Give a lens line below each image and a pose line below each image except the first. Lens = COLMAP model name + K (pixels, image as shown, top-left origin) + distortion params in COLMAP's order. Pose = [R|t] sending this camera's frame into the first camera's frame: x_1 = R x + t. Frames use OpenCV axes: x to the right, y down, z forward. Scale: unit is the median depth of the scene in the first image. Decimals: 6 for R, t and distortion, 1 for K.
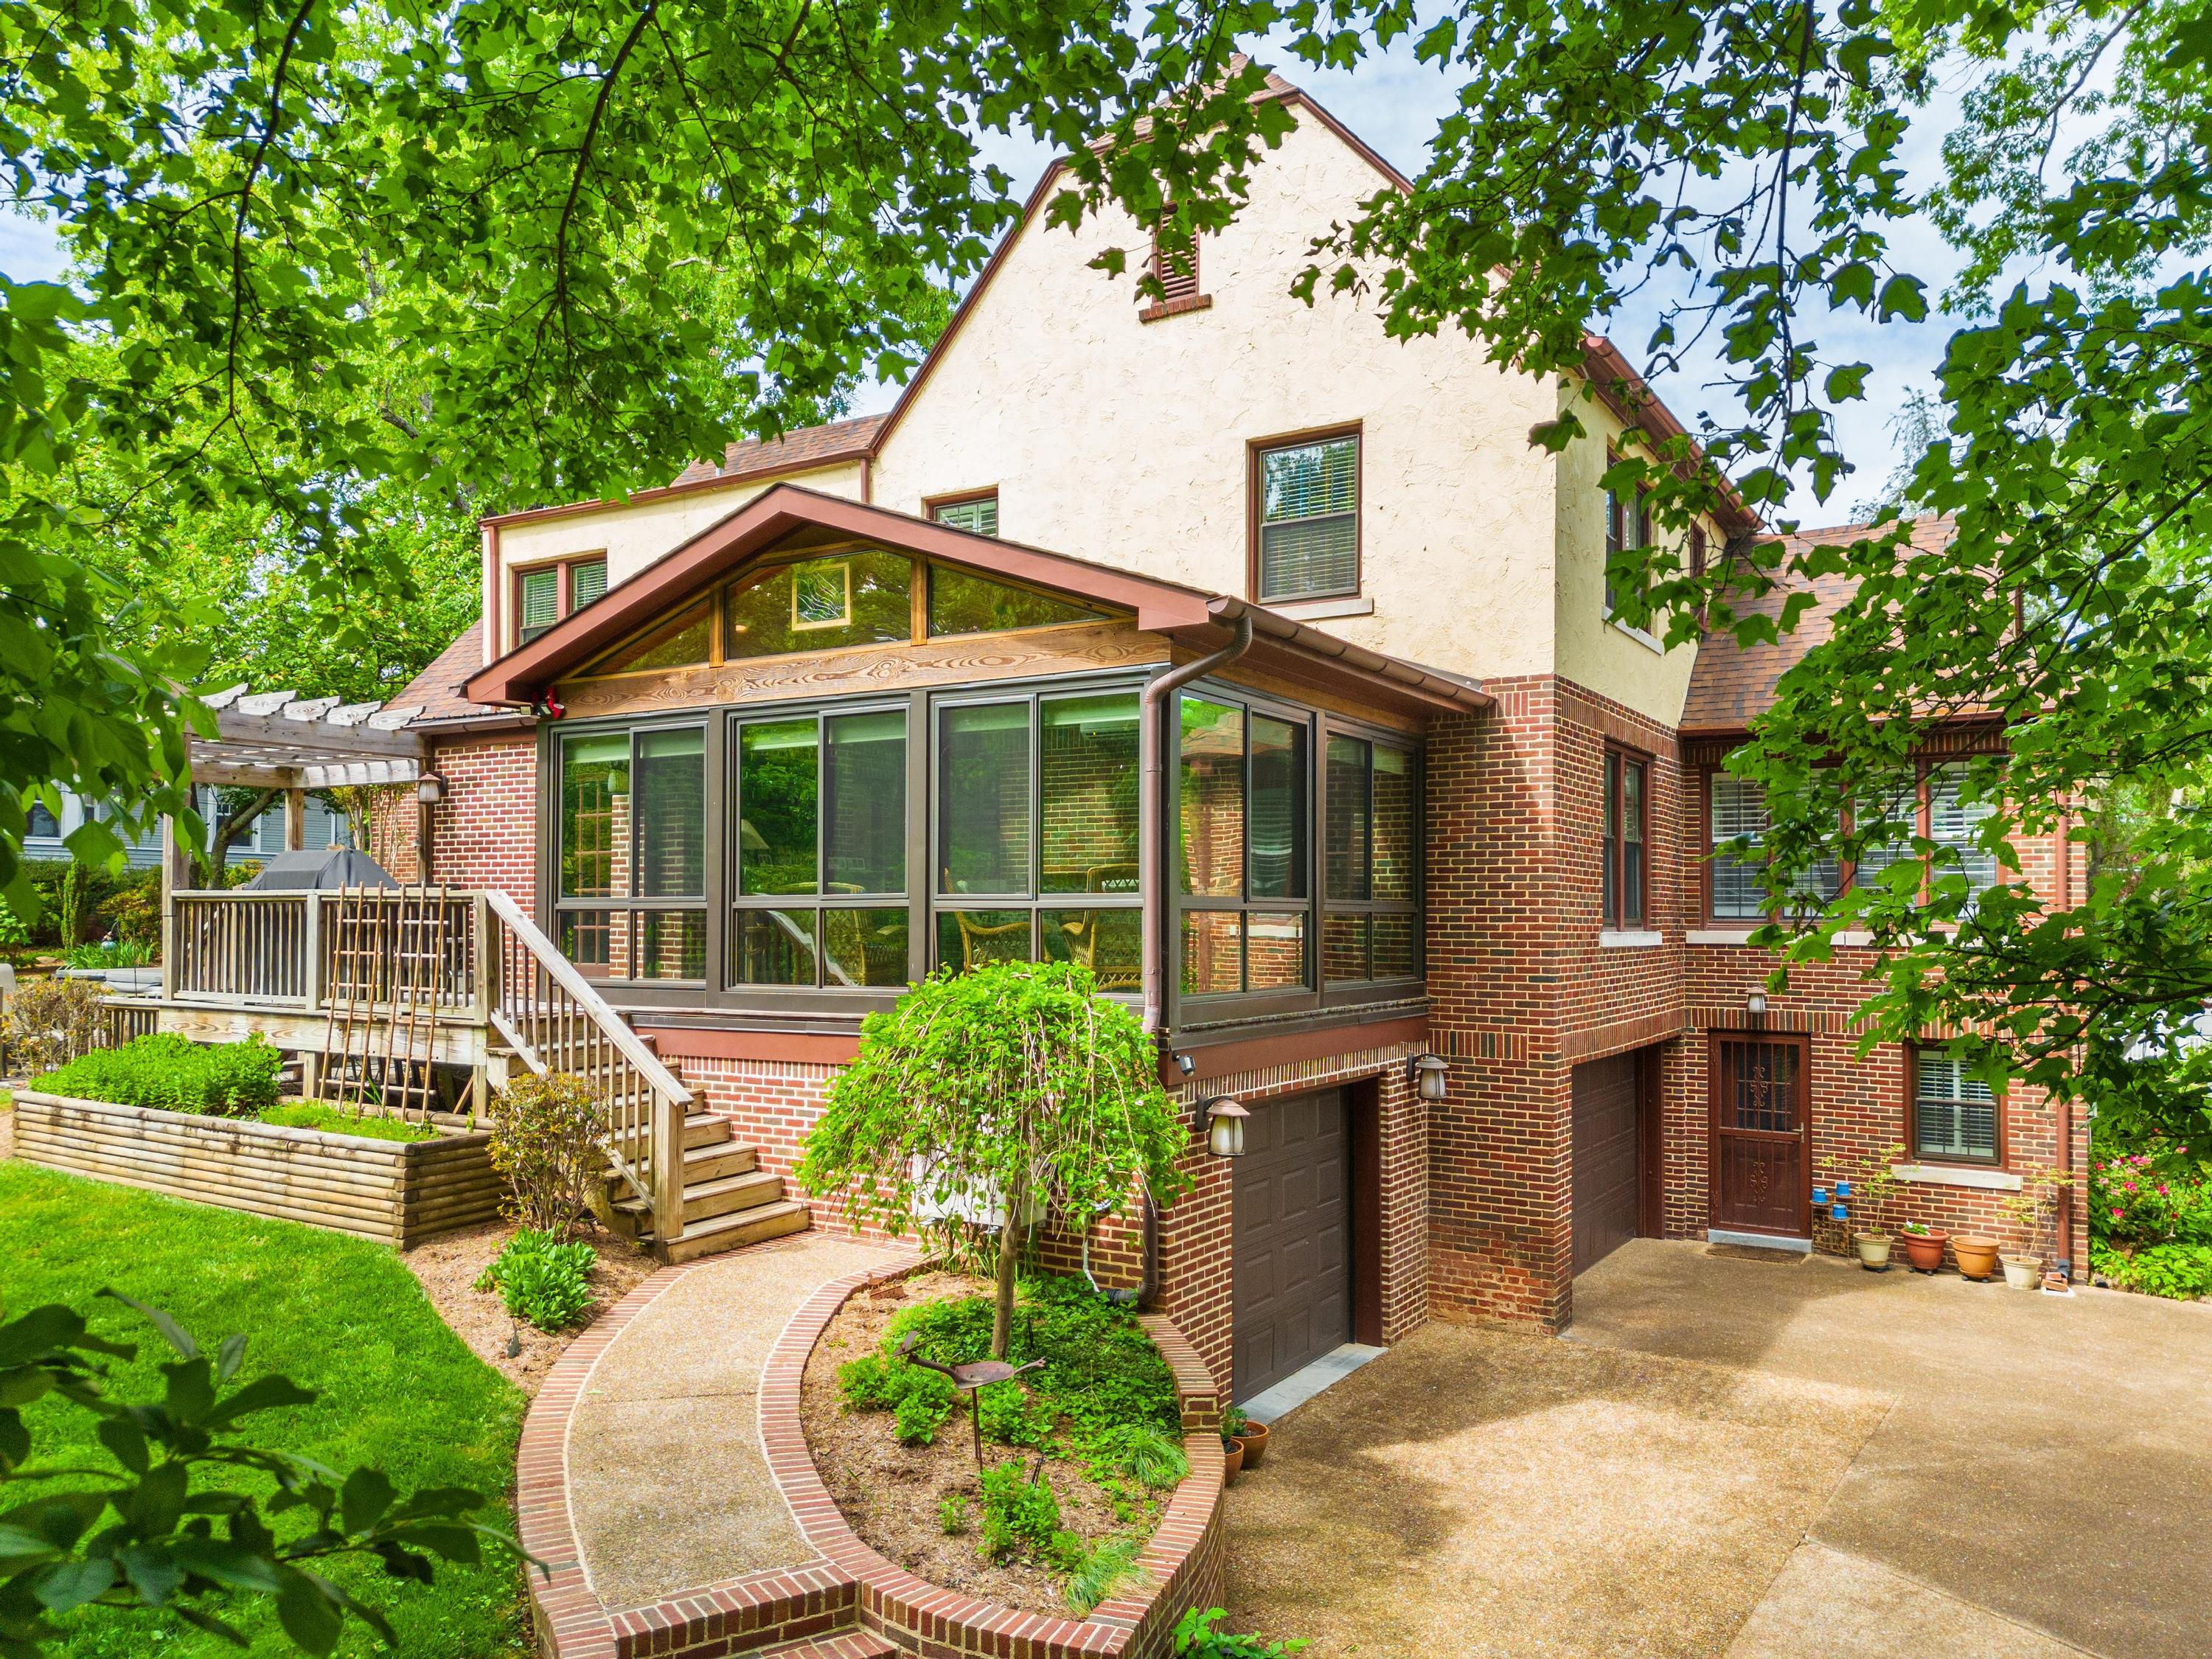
lens RADIAL K [[1569.5, 0, 1126.8], [0, 1569.5, 847.1], [0, 0, 1]] dist [0.071816, -0.067746]
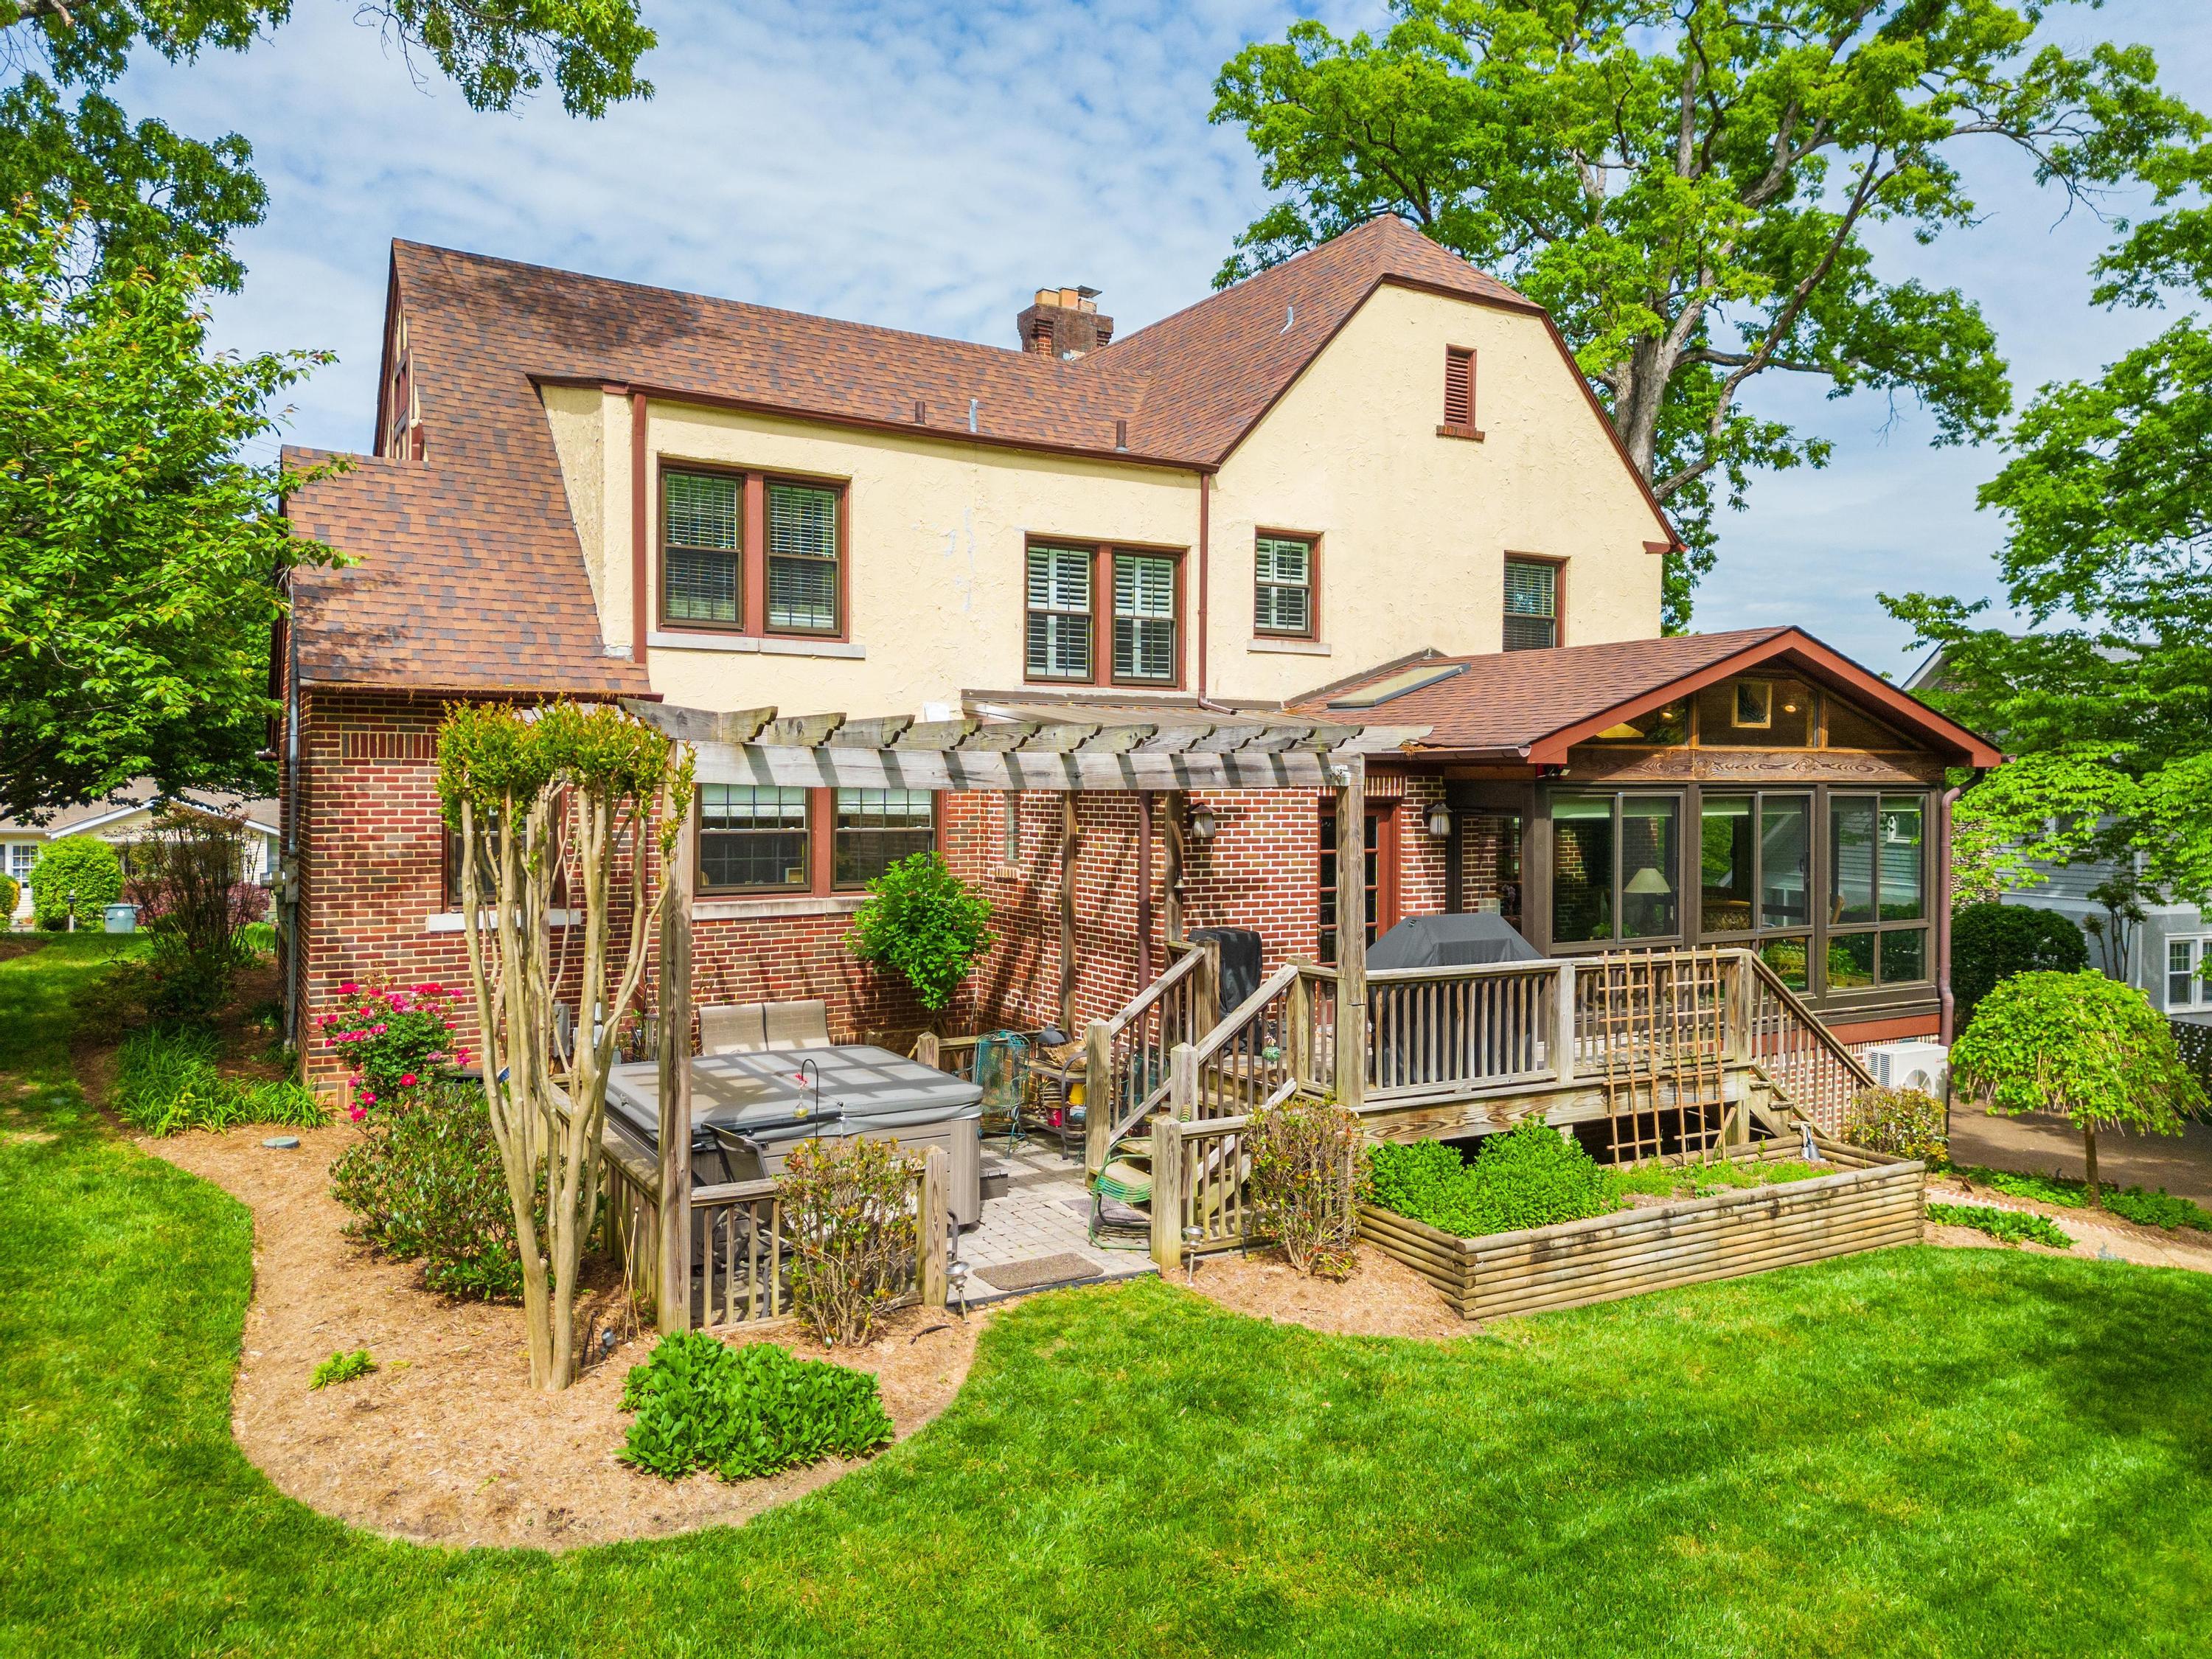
lens RADIAL K [[1569.5, 0, 1115.5], [0, 1569.5, 827.1], [0, 0, 1]] dist [0.071816, -0.067746]
pose [[0.465454, -0.007359, 0.885041, -1.540419], [-0.041972, 0.998657, 0.030377, -0.072960], [-0.884076, -0.051286, 0.464520, 0.827382]]
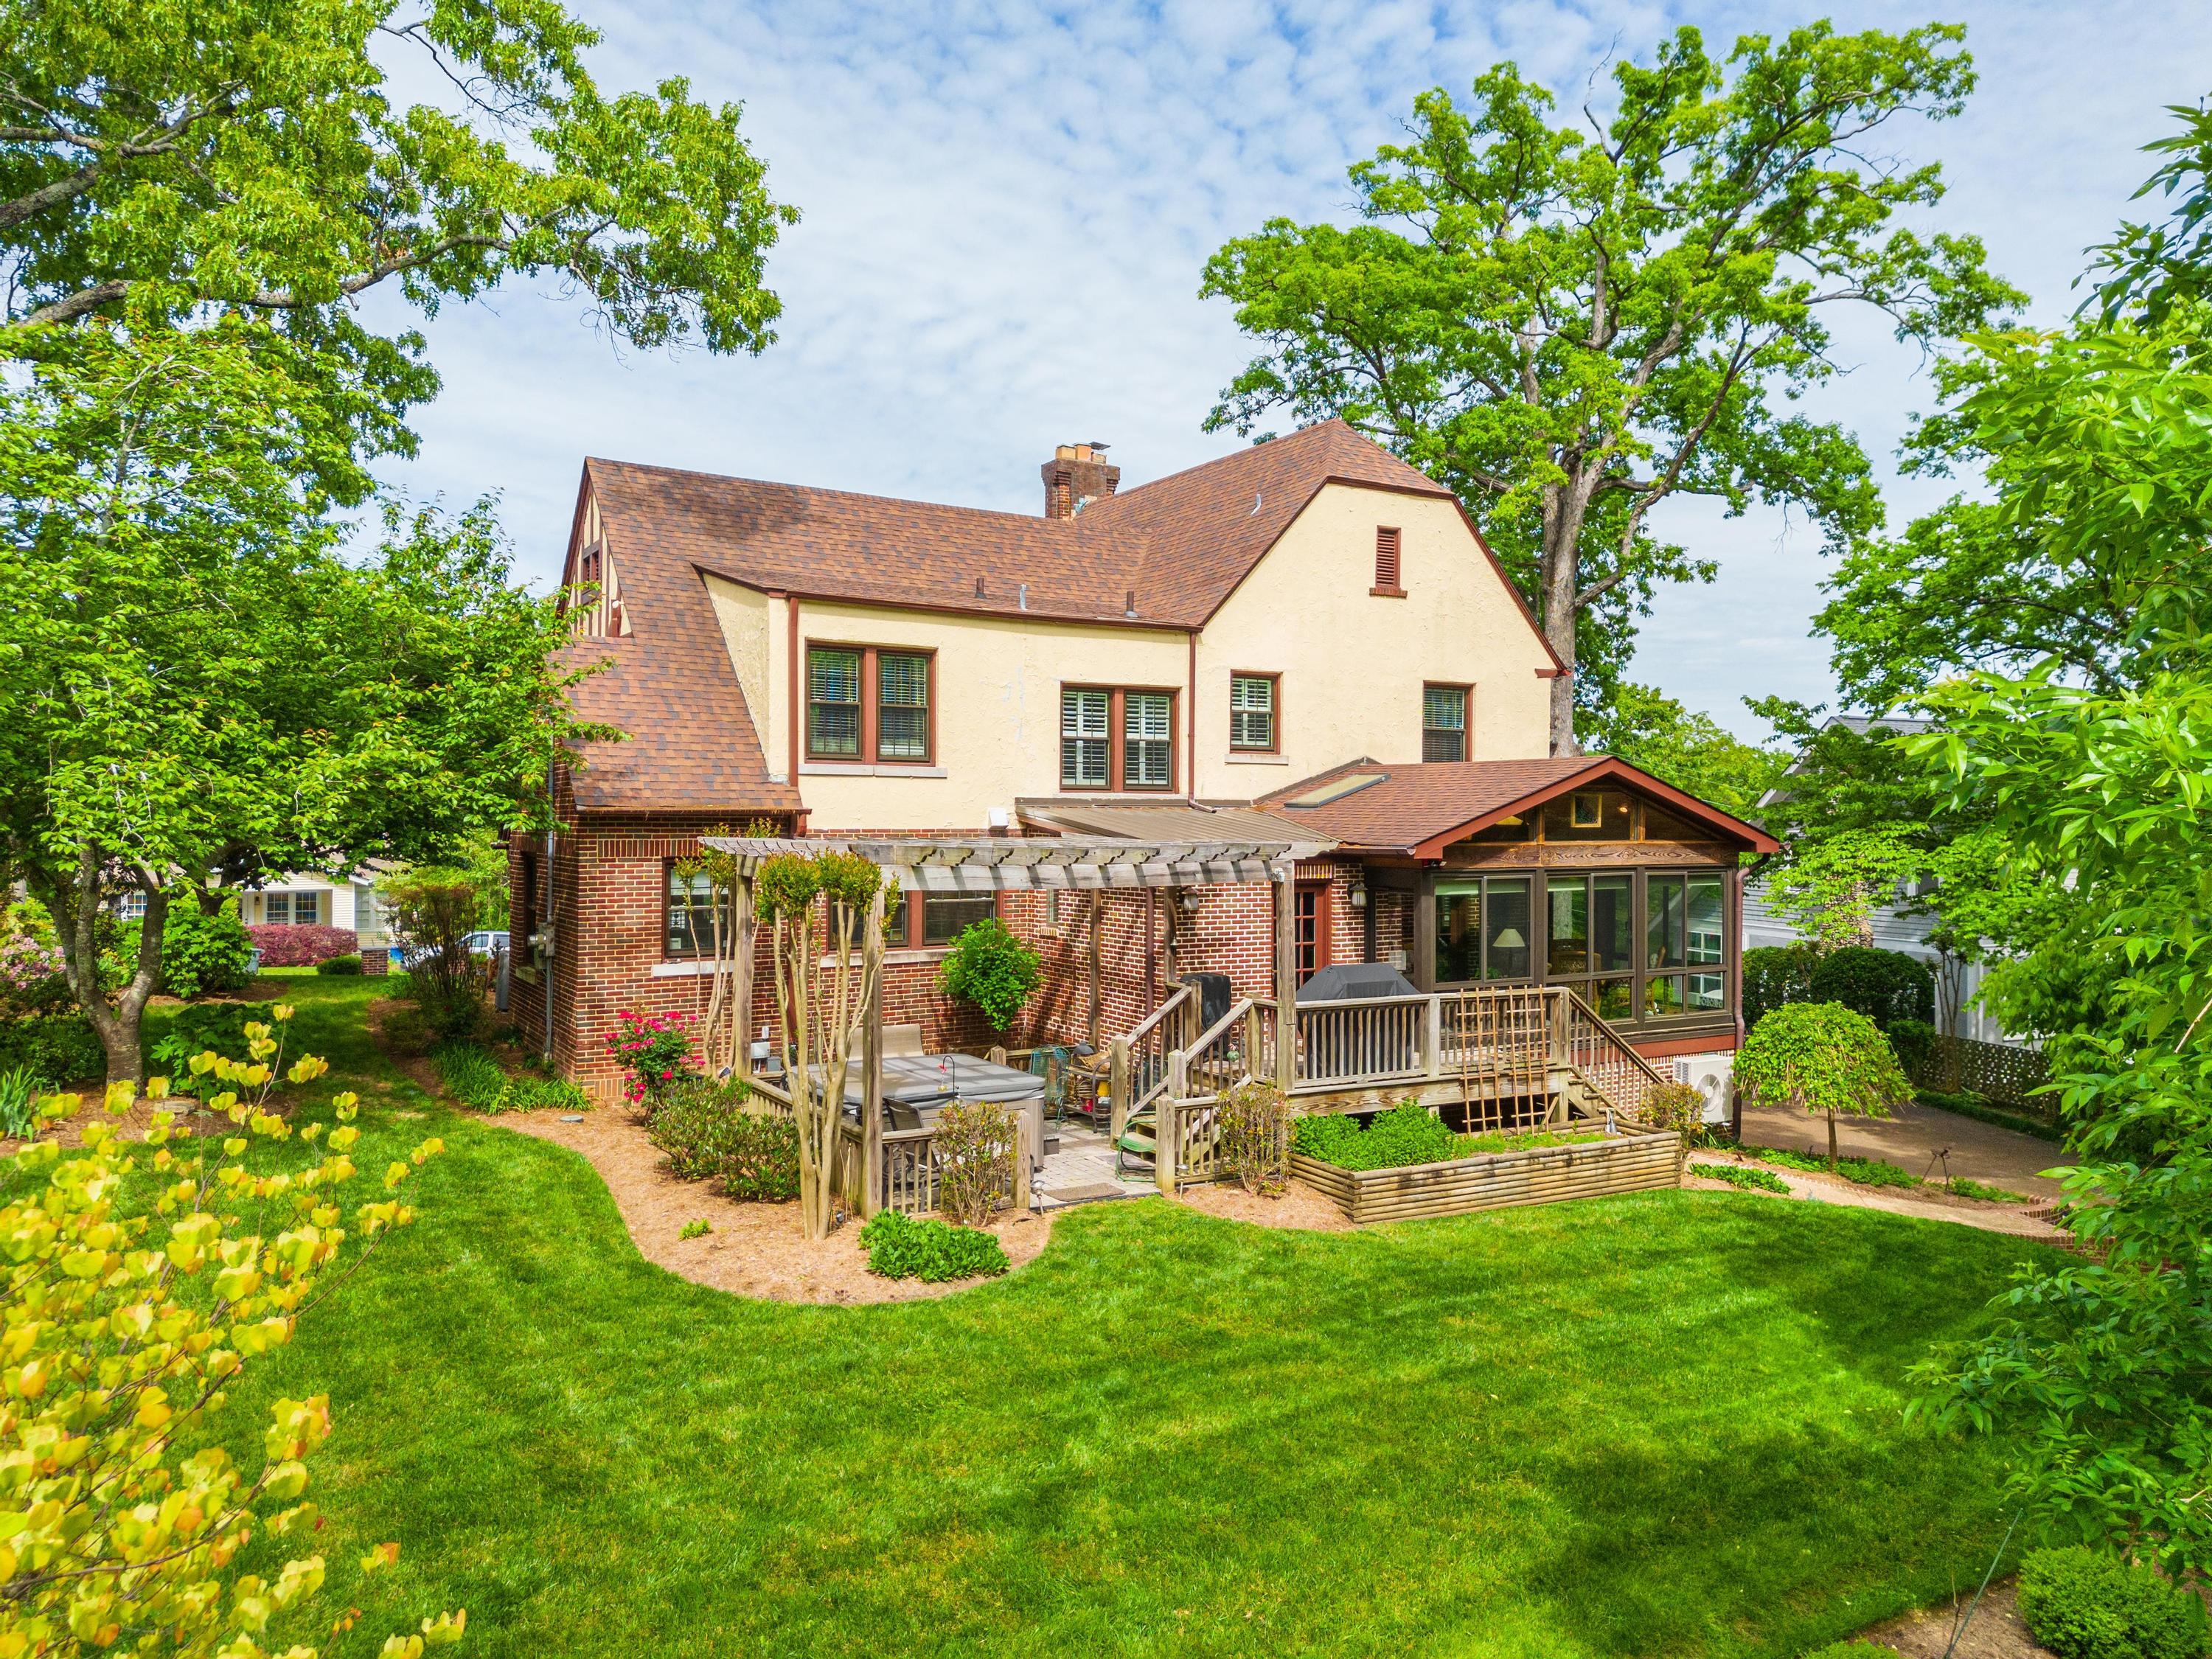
lens RADIAL K [[1569.5, 0, 1115.2], [0, 1569.5, 842.8], [0, 0, 1]] dist [0.071816, -0.067746]
pose [[0.464082, 0.003351, 0.885786, -1.974142], [-0.040696, 0.999018, 0.017542, -0.127150], [-0.884857, -0.044189, 0.463762, 0.620584]]
